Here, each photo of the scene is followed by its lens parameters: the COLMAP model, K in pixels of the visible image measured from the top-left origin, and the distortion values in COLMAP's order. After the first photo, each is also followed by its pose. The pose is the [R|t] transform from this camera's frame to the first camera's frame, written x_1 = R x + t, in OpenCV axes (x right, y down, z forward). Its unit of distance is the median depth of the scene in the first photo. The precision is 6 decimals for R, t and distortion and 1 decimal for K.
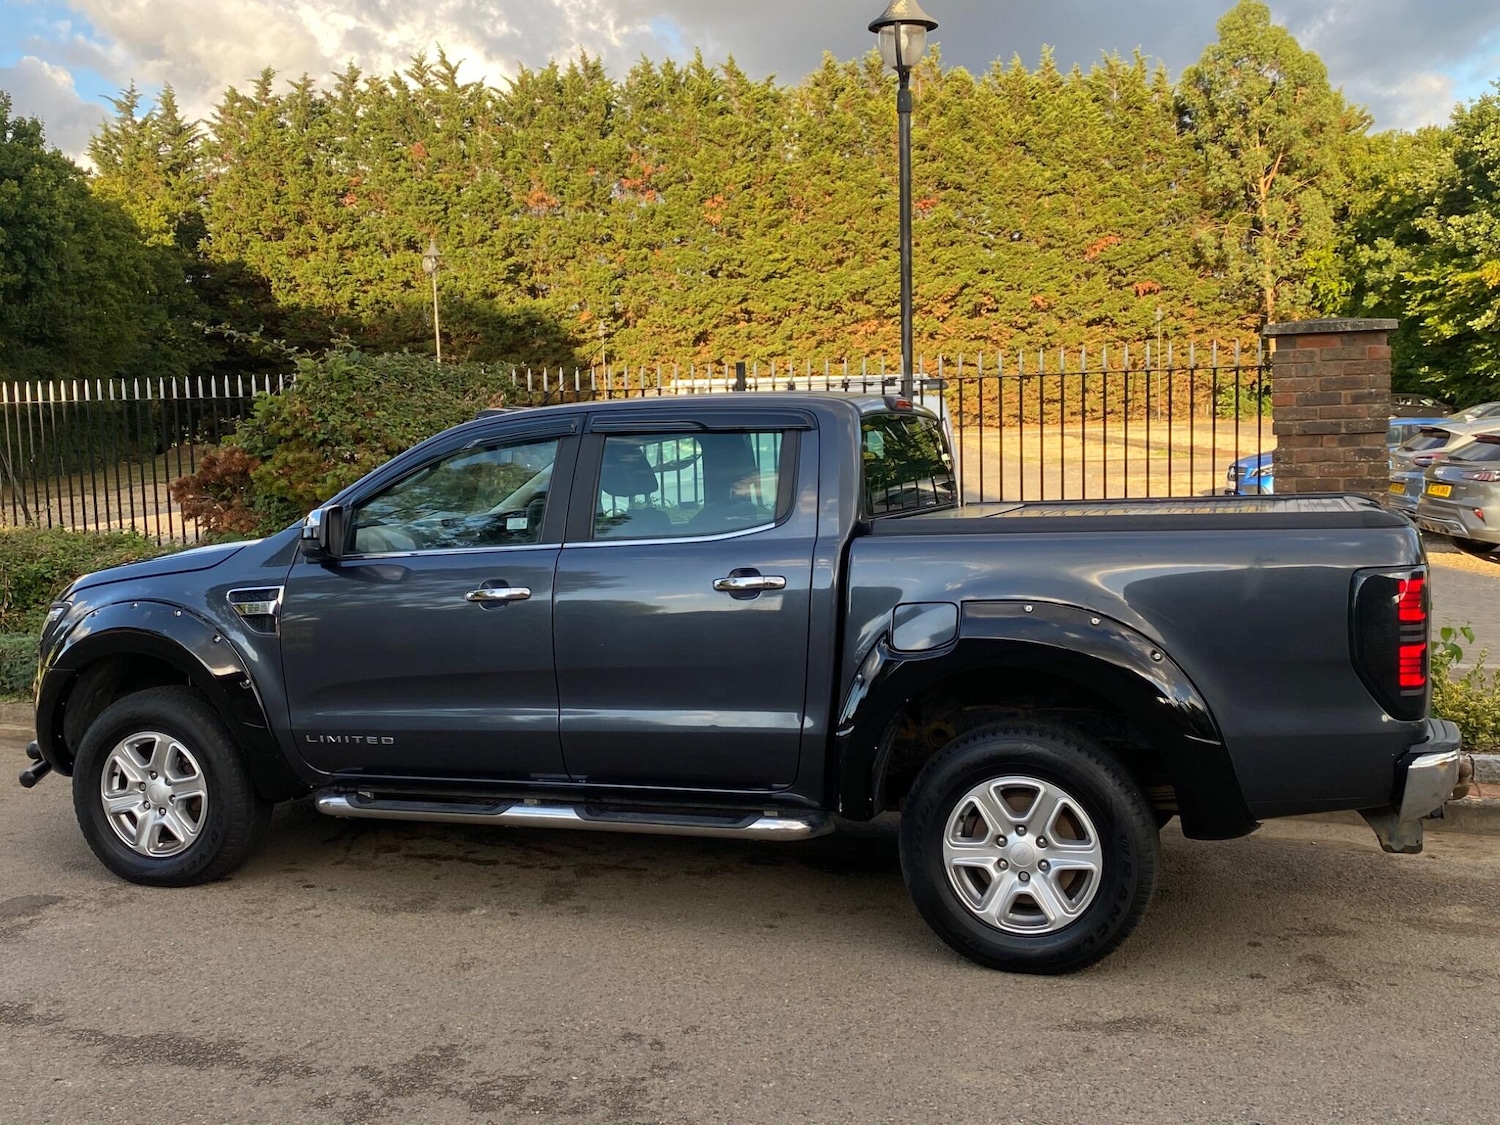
lens RADIAL K [[1483.4, 0, 750.0], [0, 1483.4, 562.5], [0, 0, 1]] dist [0.133986, -0.341792]
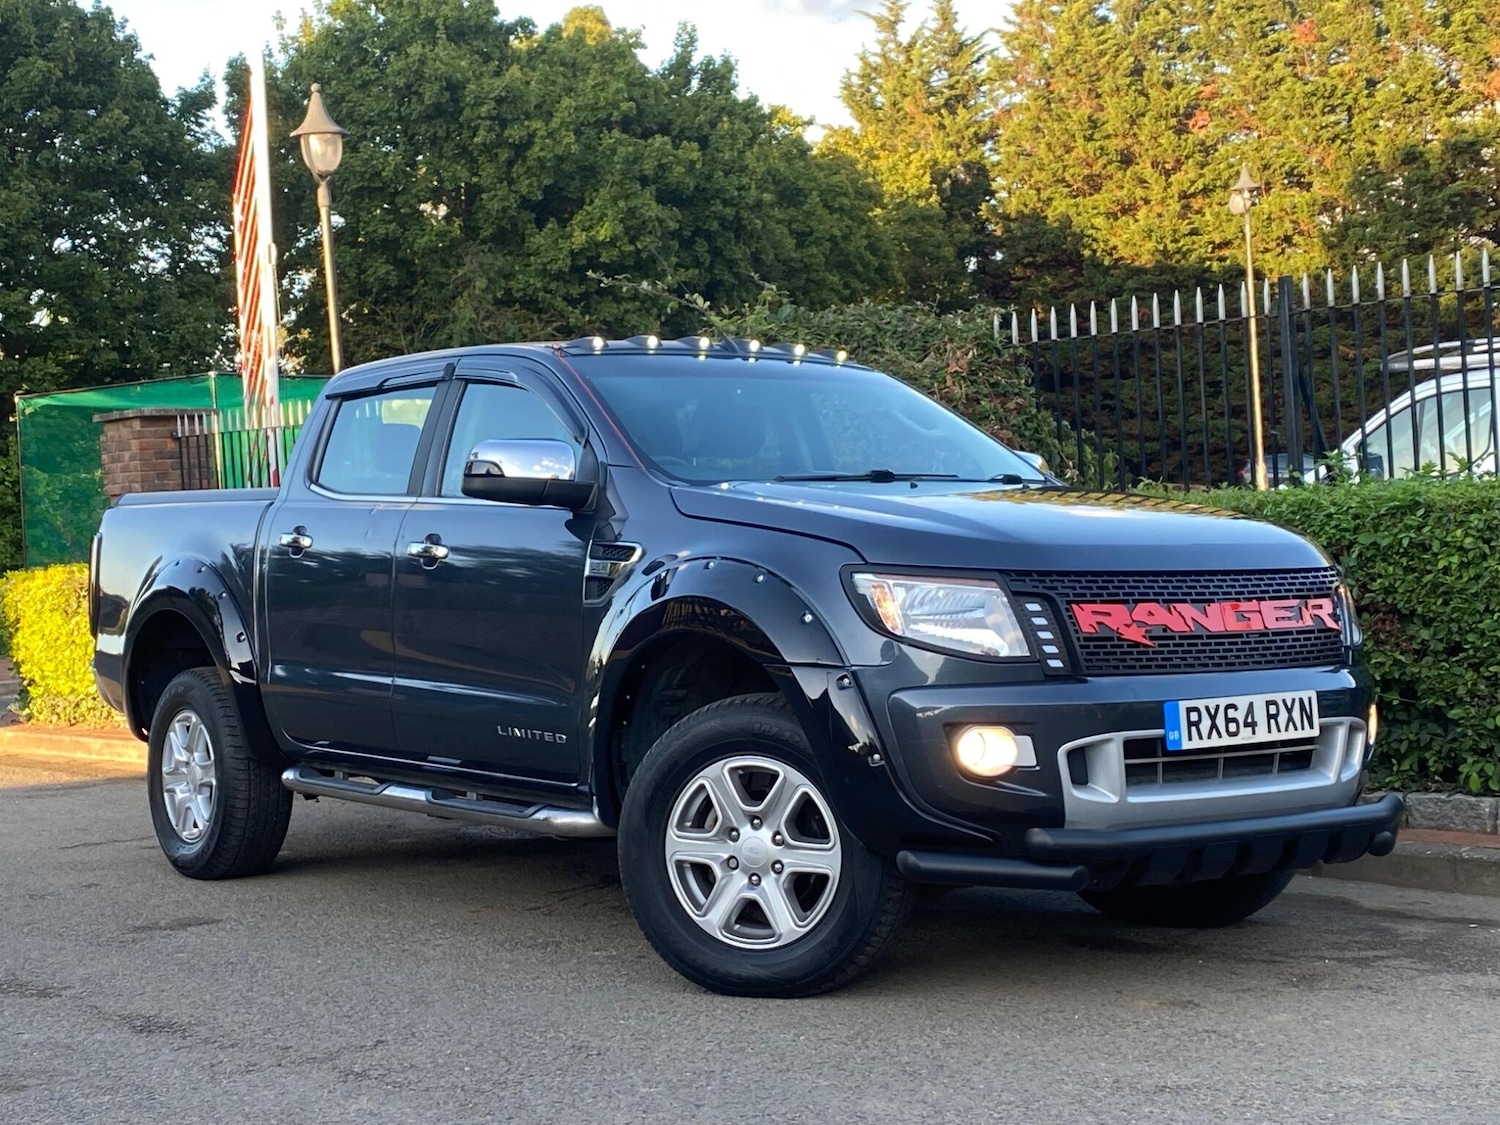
lens RADIAL K [[2377.0, 0, 726.5], [0, 2377.0, 563.2], [0, 0, 1]] dist [0.240227, -0.867786]
pose [[0.885290, -0.016376, -0.464752, 0.033742], [-0.009129, 0.998575, -0.052576, 0.006525], [0.464950, 0.050788, 0.883879, -0.008034]]
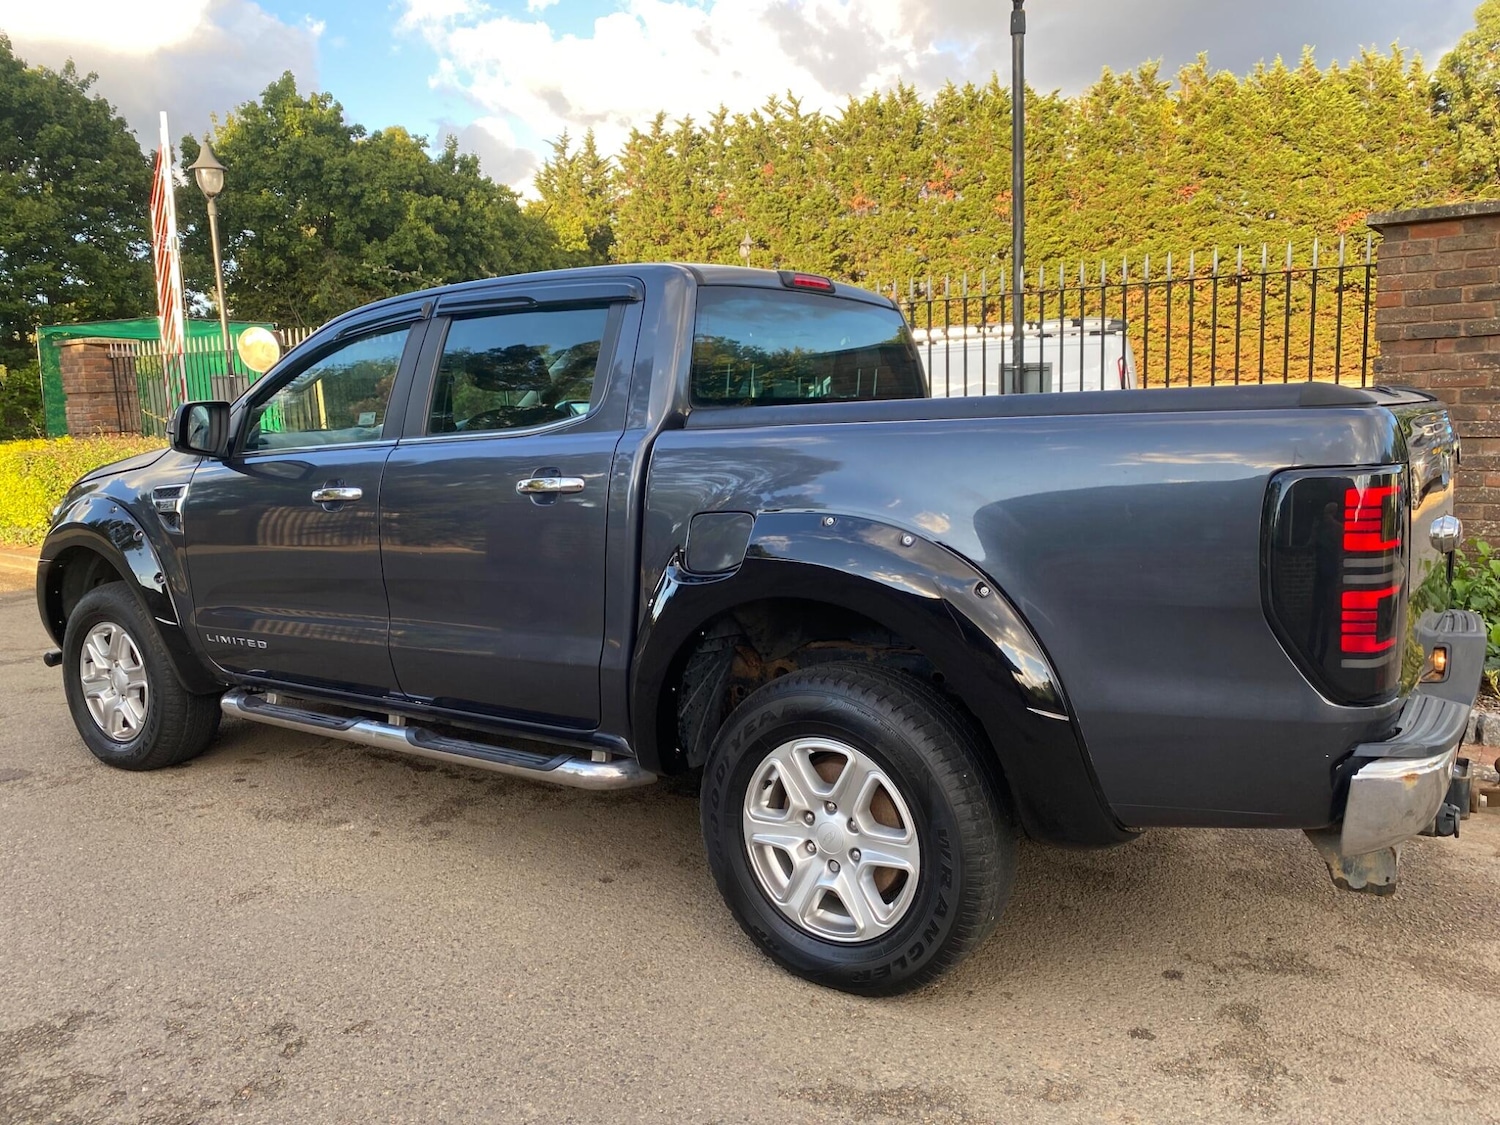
lens RADIAL K [[1145.4, 0, 740.3], [0, 1145.4, 551.7], [0, 0, 1]] dist [0.016414, -0.011293]
pose [[0.966352, 0.030800, -0.255372, 0.017392], [-0.017528, 0.998382, 0.054085, 0.000961], [0.256624, -0.047789, 0.965329, 0.025919]]
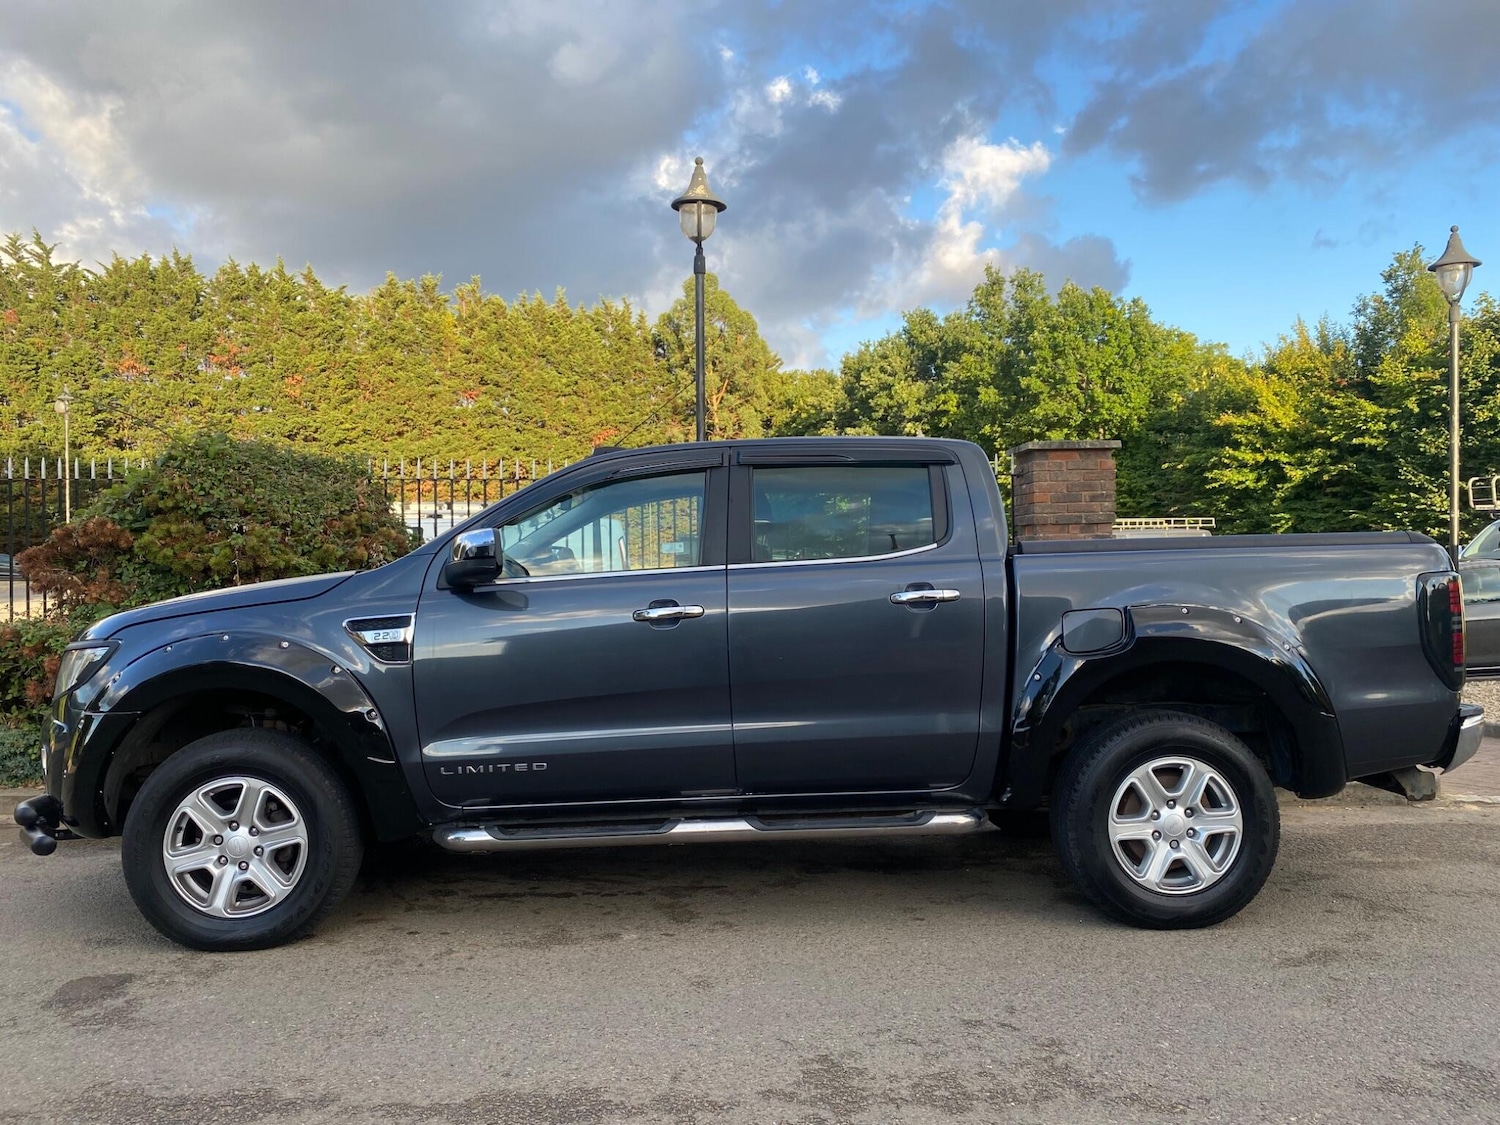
lens RADIAL K [[1139.8, 0, 750.0], [0, 1139.8, 562.5], [0, 0, 1]] dist [0.045261, -0.059124]
pose [[0.926875, 0.015366, 0.375056, -0.028272], [0.022513, 0.995088, -0.096404, 0.004342], [-0.374694, 0.097798, 0.921976, 0.017265]]
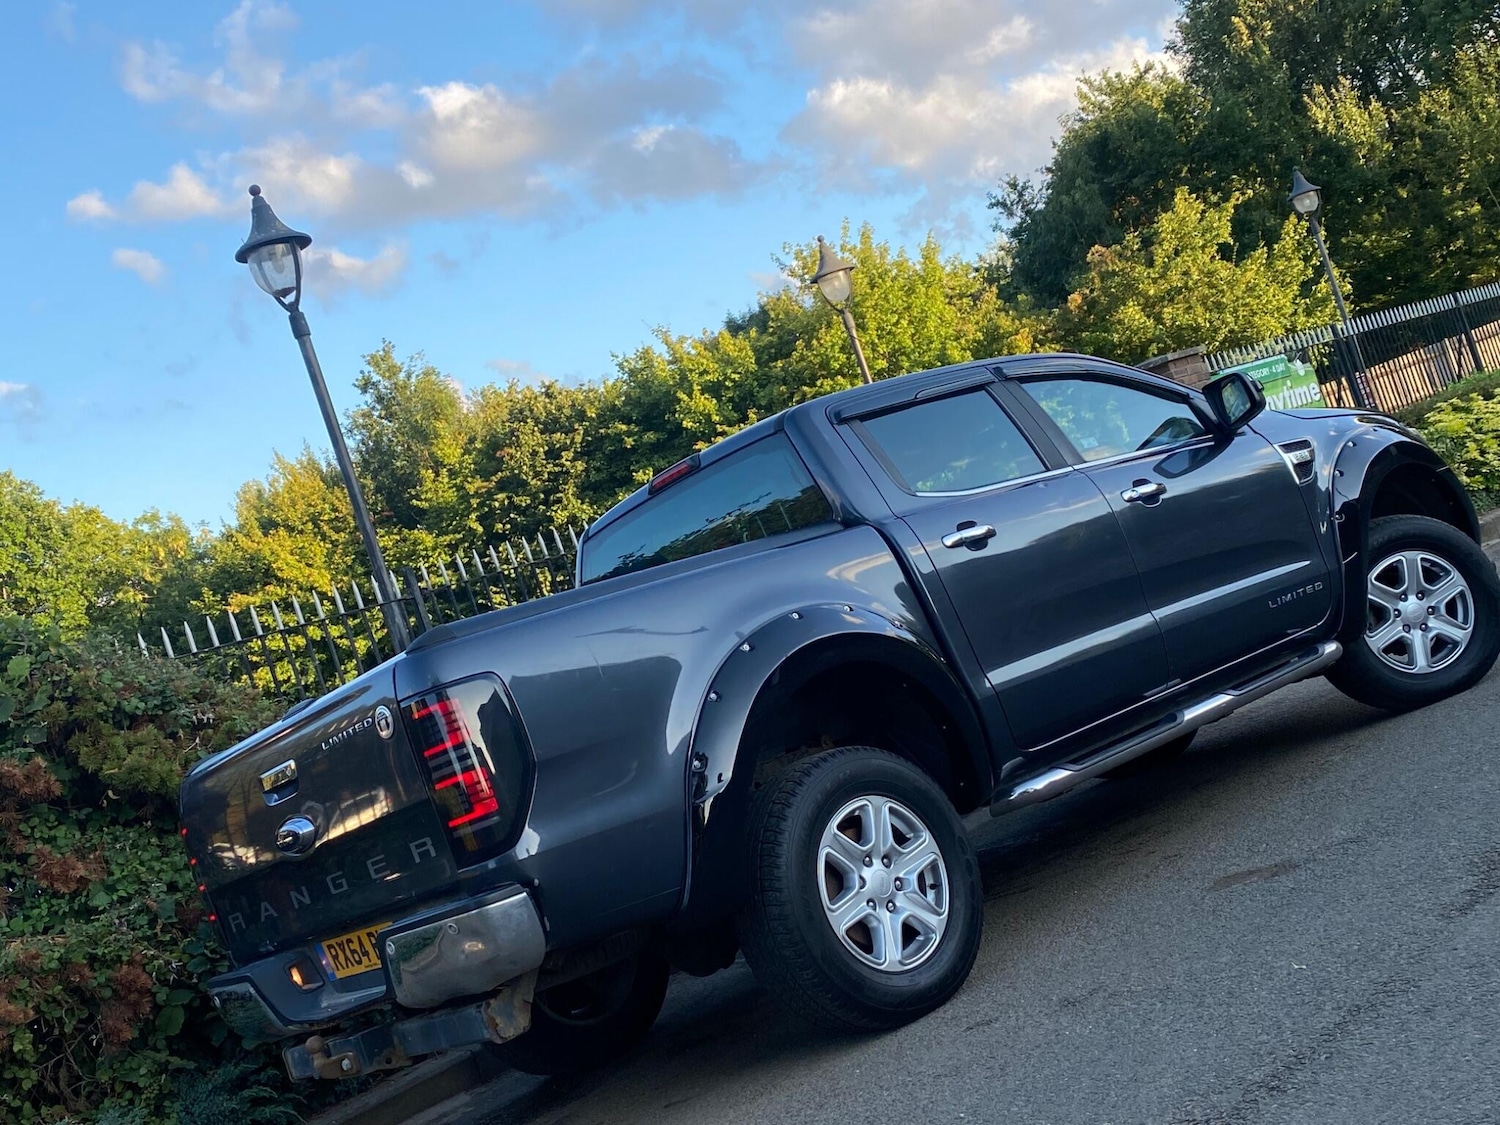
lens RADIAL K [[1765.3, 0, 750.0], [0, 1765.3, 562.5], [0, 0, 1]] dist [0.191842, -0.552147]
pose [[0.375724, -0.069612, 0.924113, -0.105643], [0.405090, 0.909200, -0.096212, 0.004861], [-0.833507, 0.410498, 0.369808, 0.057387]]
